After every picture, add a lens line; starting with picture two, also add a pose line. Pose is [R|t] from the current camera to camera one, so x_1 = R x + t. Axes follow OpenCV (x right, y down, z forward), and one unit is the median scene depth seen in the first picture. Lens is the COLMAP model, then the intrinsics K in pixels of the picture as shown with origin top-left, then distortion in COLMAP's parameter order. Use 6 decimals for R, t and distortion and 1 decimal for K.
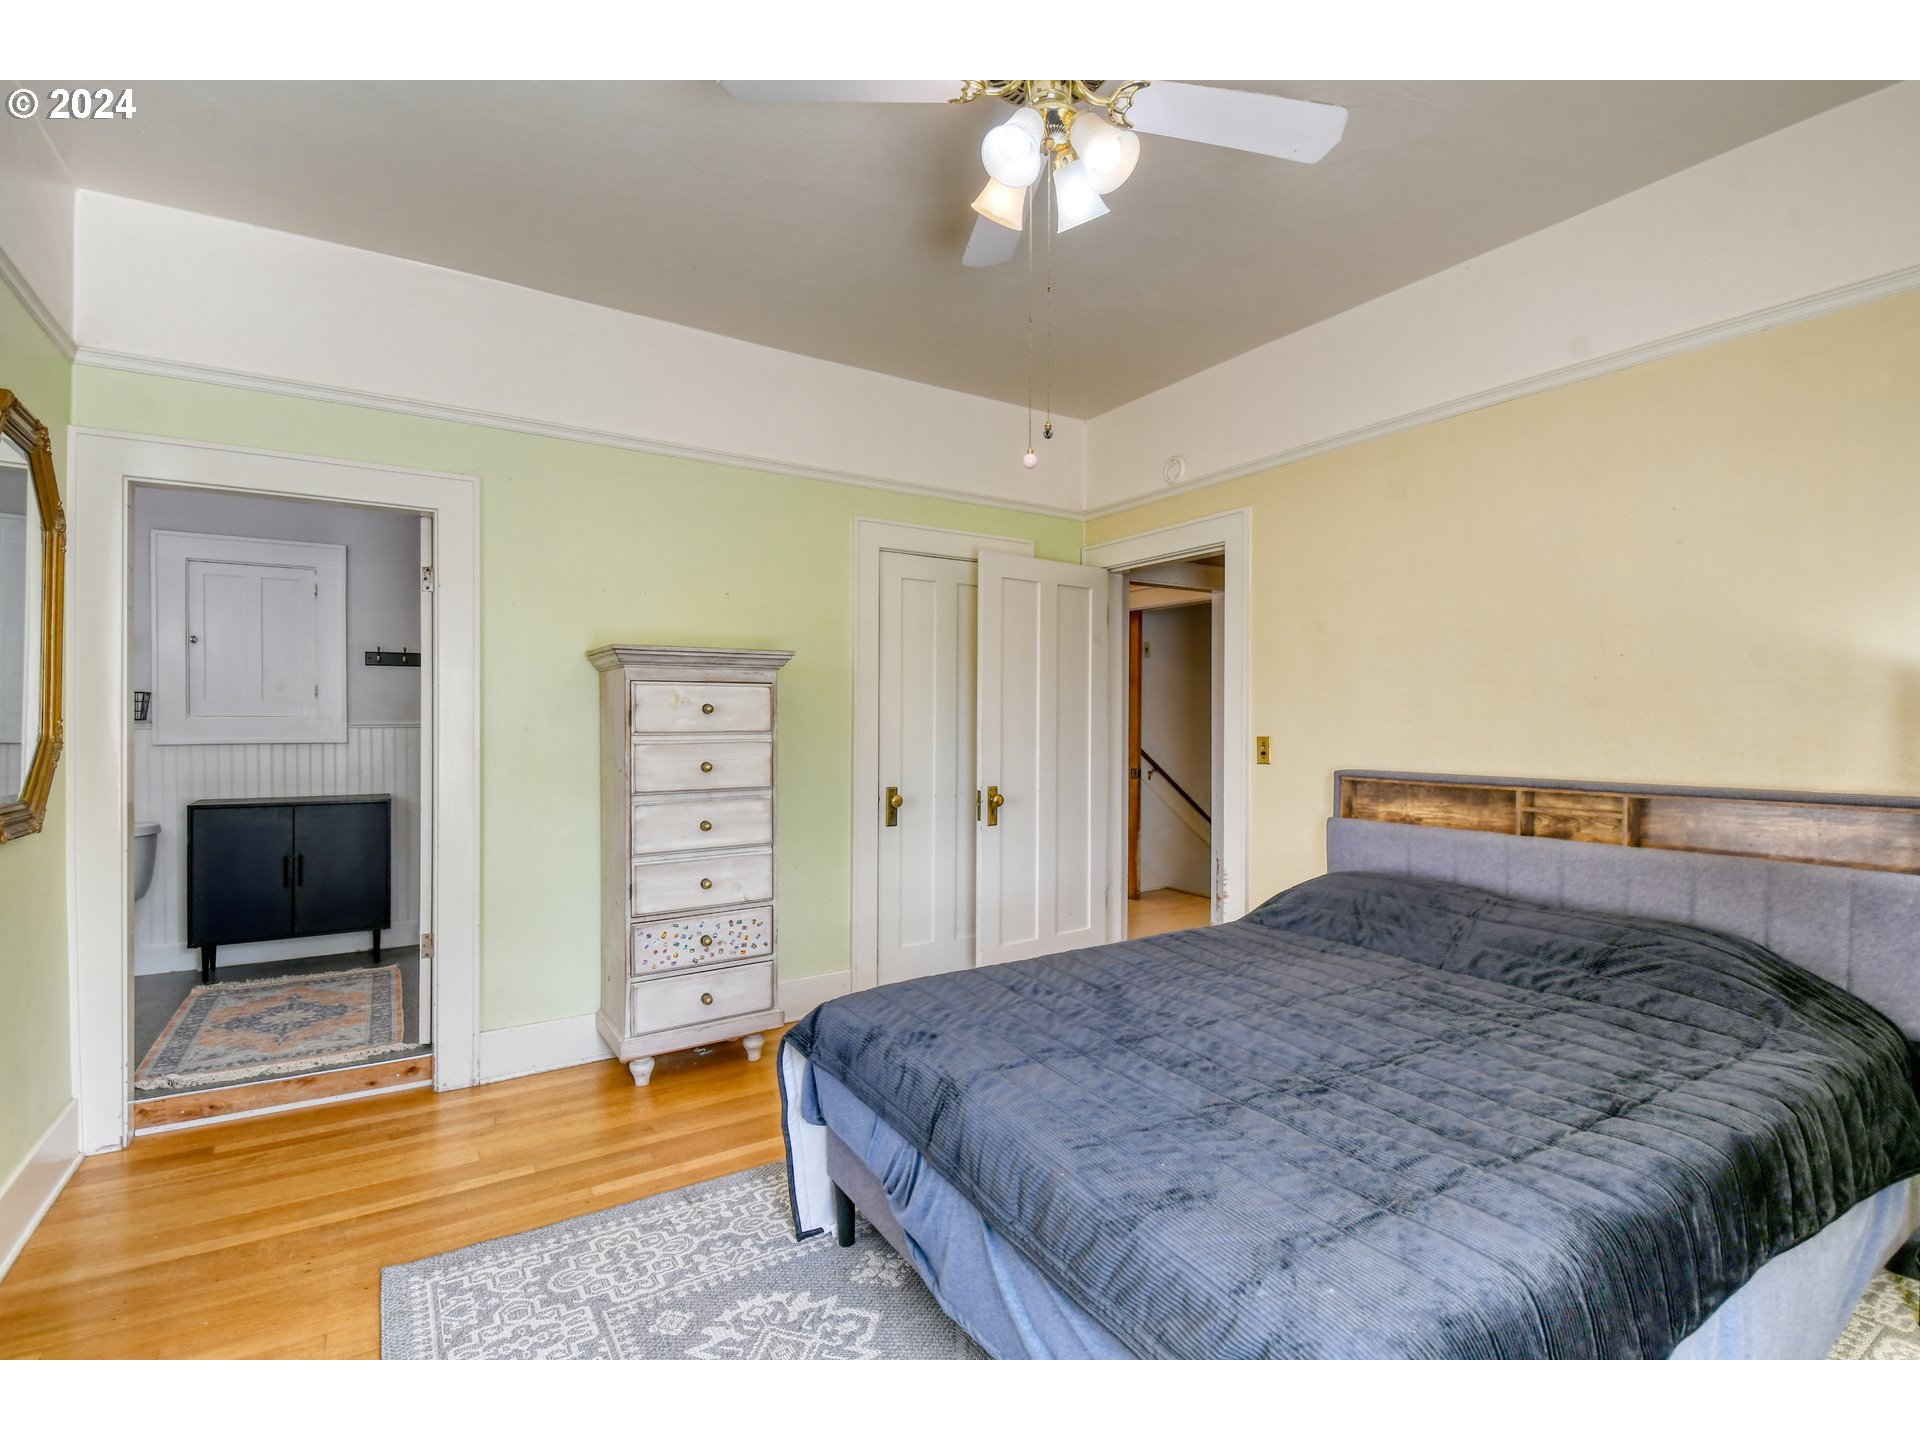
lens RADIAL K [[917.3, 0, 952.1], [0, 917.3, 718.0], [0, 0, 1]] dist [0.010660, -0.000531]
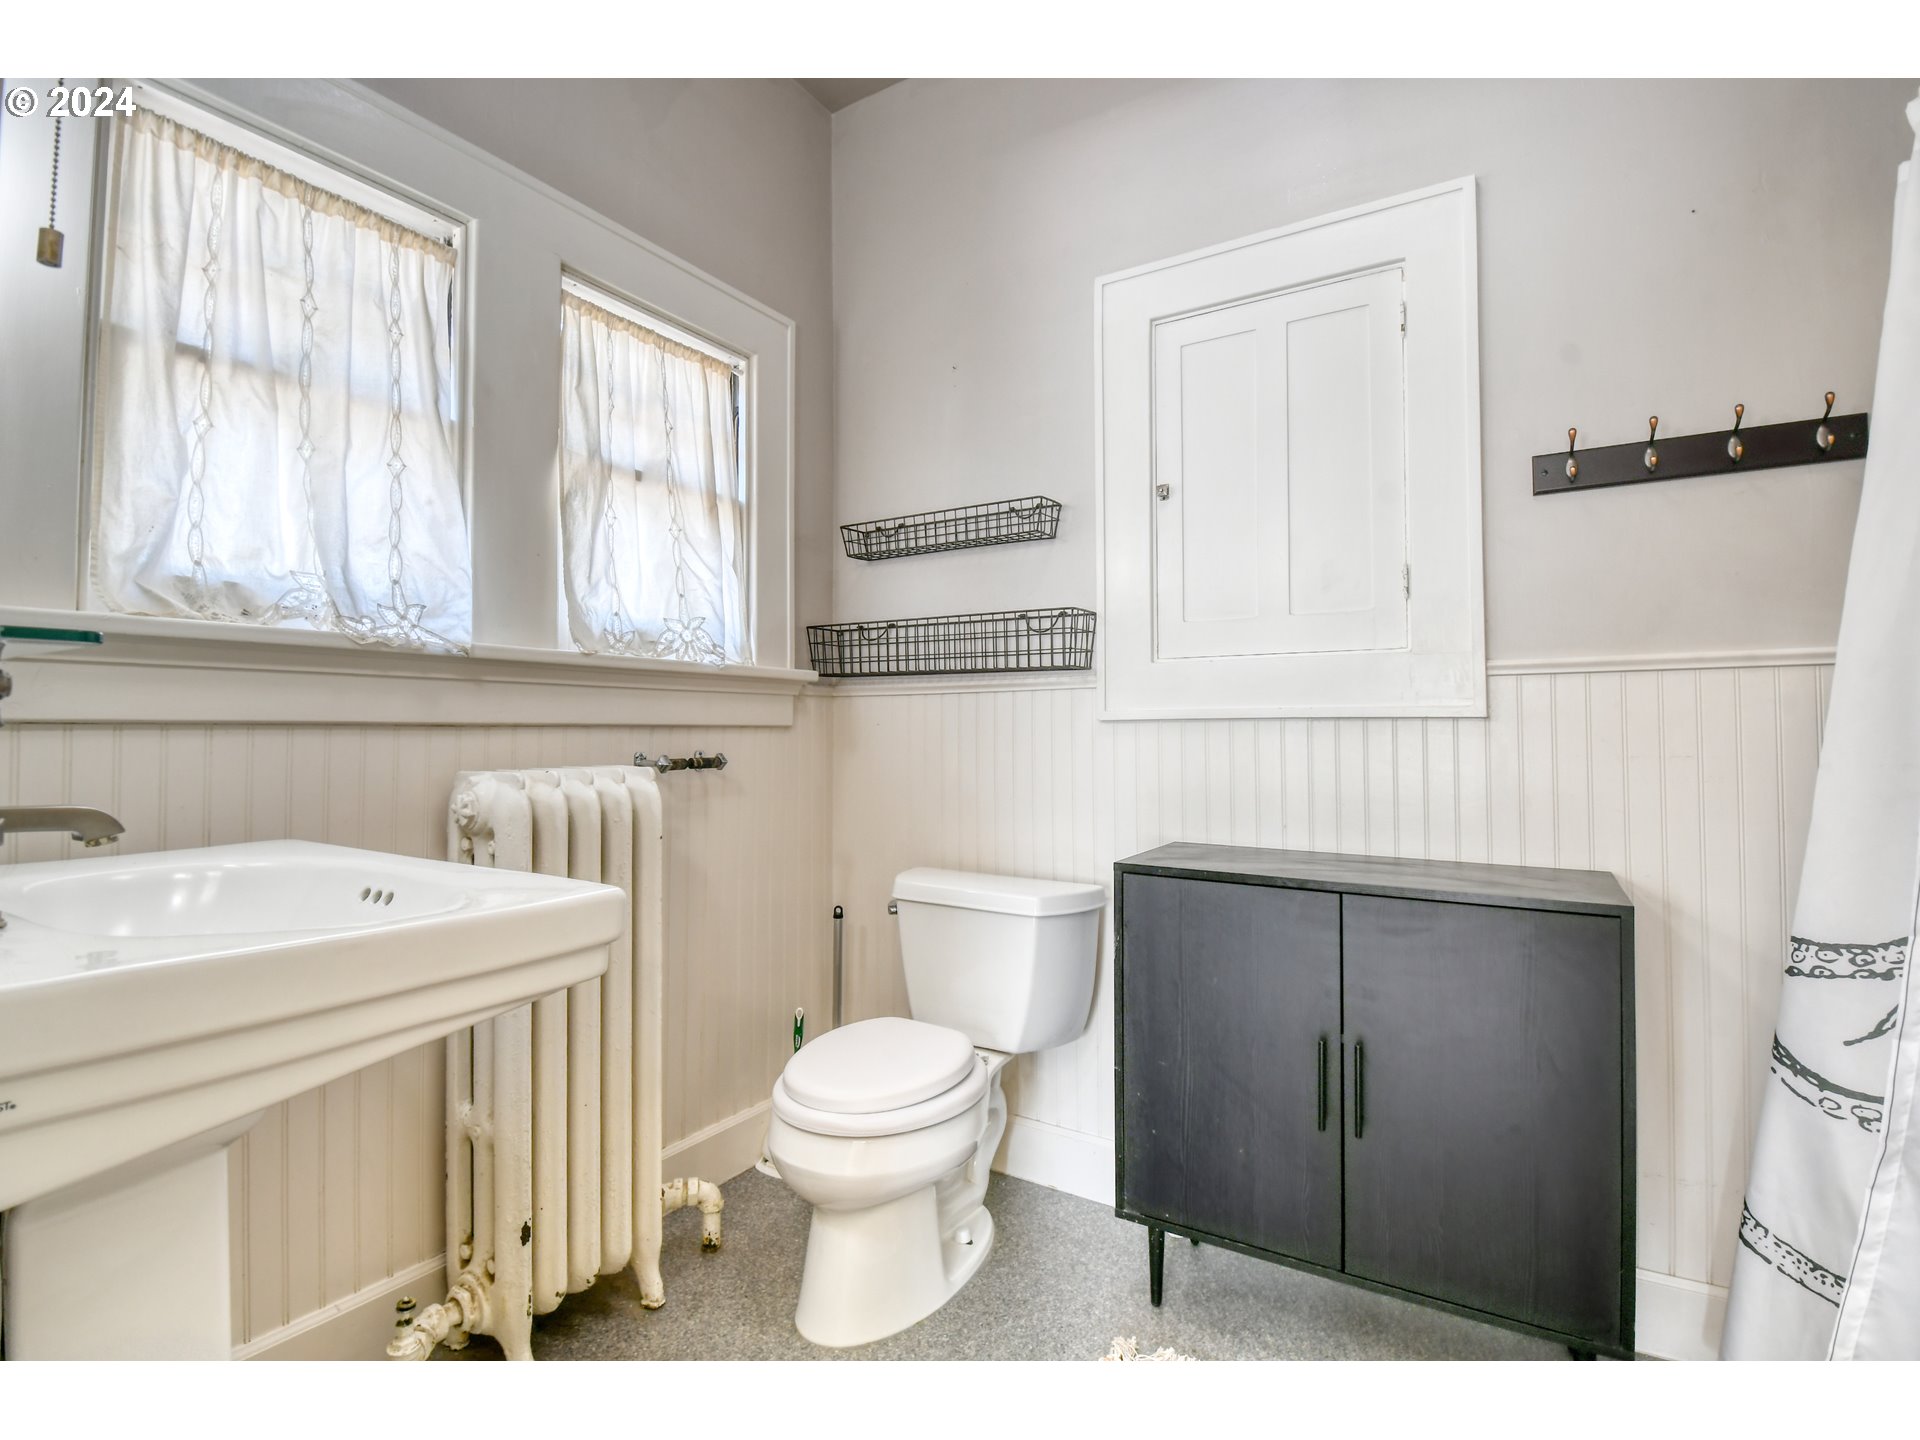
lens RADIAL K [[917.3, 0, 948.9], [0, 917.3, 713.8], [0, 0, 1]] dist [0.010660, -0.000531]
pose [[0.441719, -0.015011, -0.897028, -0.456319], [0.008899, 0.999884, -0.012350, 0.030660], [0.897109, -0.002527, 0.441801, 0.697452]]
